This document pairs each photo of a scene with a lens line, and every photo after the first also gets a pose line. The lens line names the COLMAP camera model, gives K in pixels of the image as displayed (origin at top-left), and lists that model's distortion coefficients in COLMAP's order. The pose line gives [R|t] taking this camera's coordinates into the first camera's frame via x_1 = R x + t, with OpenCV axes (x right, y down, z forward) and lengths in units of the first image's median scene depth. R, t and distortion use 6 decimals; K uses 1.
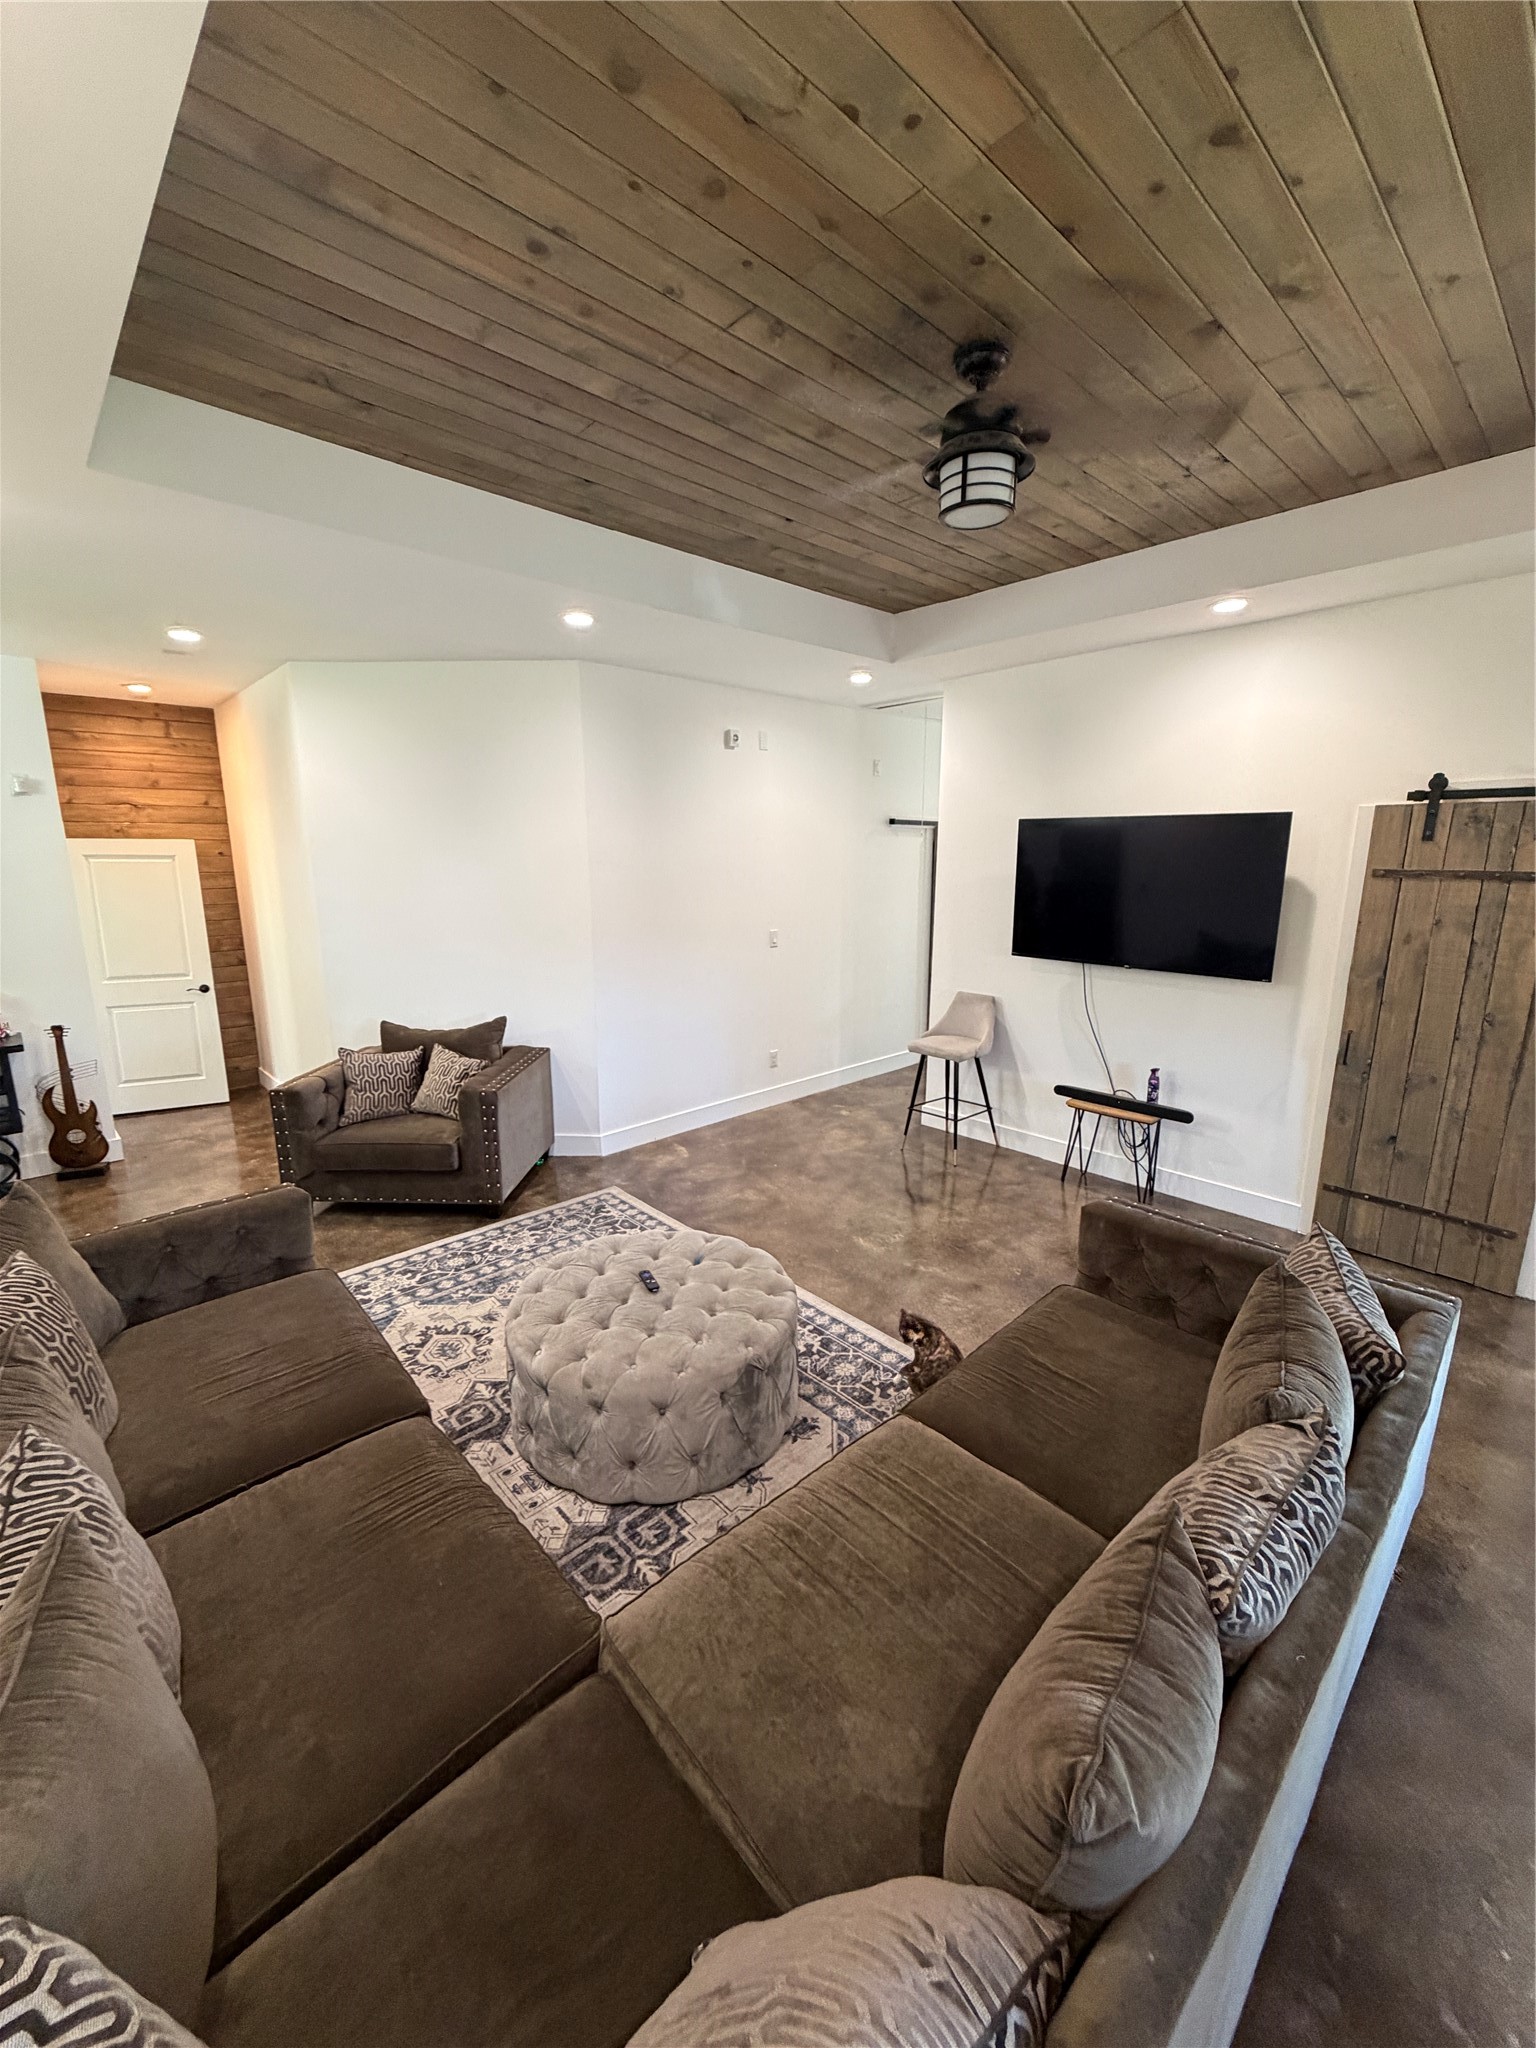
lens RADIAL K [[811.4, 0, 768.7], [0, 811.4, 1024.3], [0, 0, 1]] dist [0.001983, 0.000204]
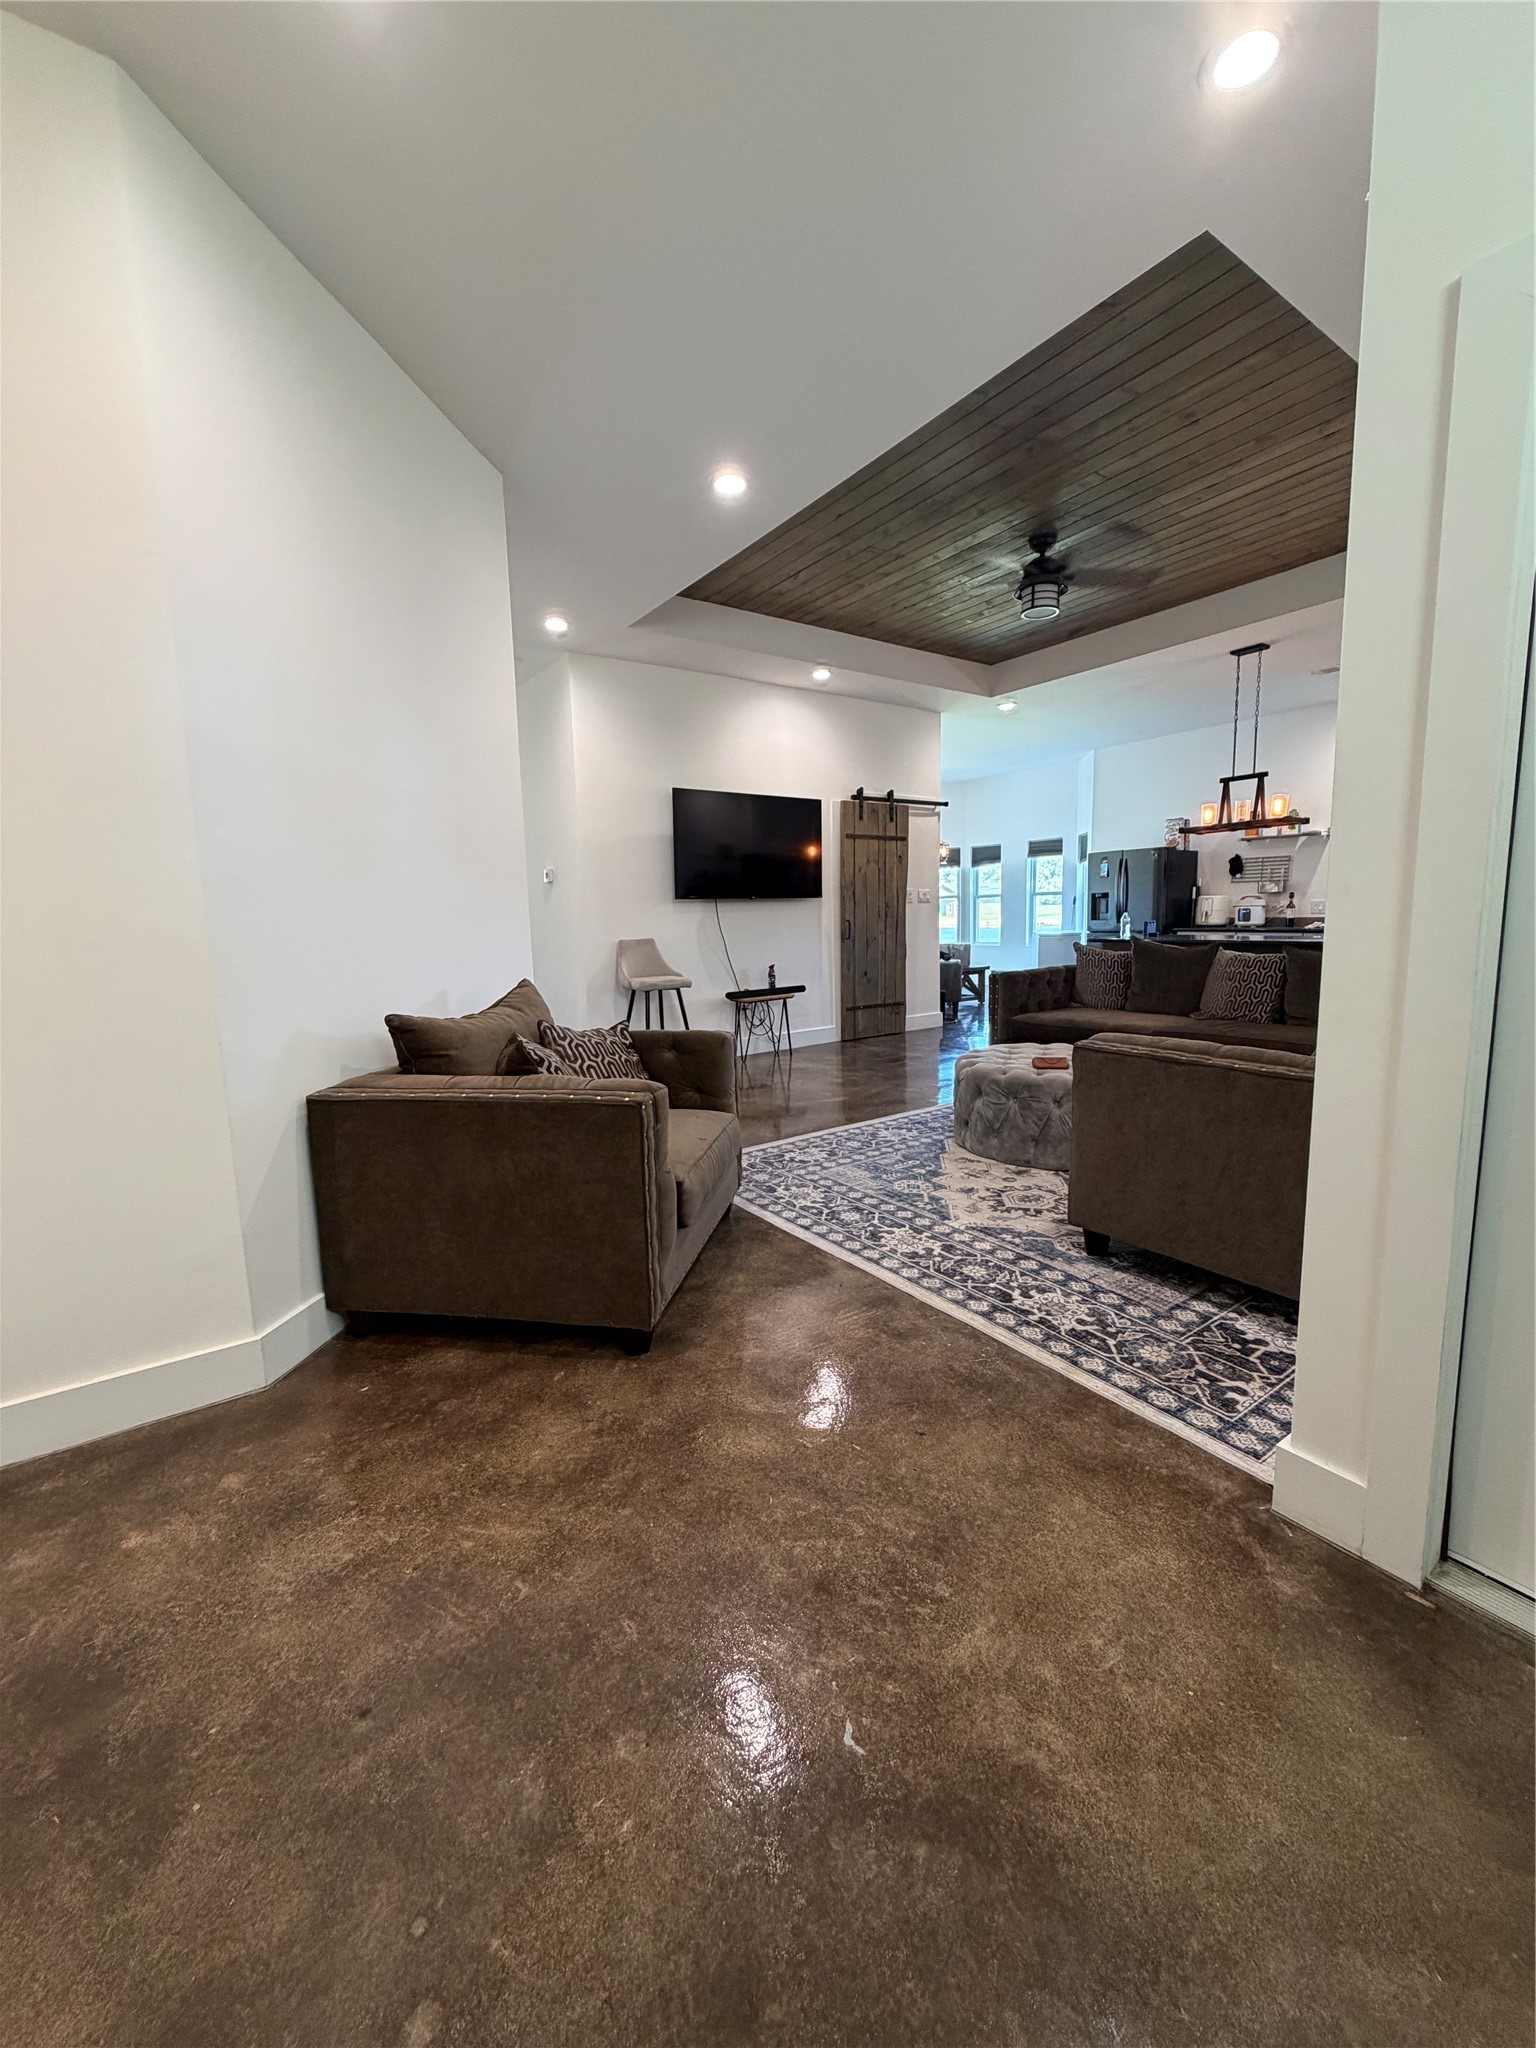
lens RADIAL K [[811.4, 0, 769.5], [0, 811.4, 1021.5], [0, 0, 1]] dist [0.001983, 0.000204]
pose [[0.139245, -0.136129, 0.980857, -1.169280], [0.227717, 0.968363, 0.102068, 0.002348], [-0.963720, 0.209146, 0.165839, 0.904607]]
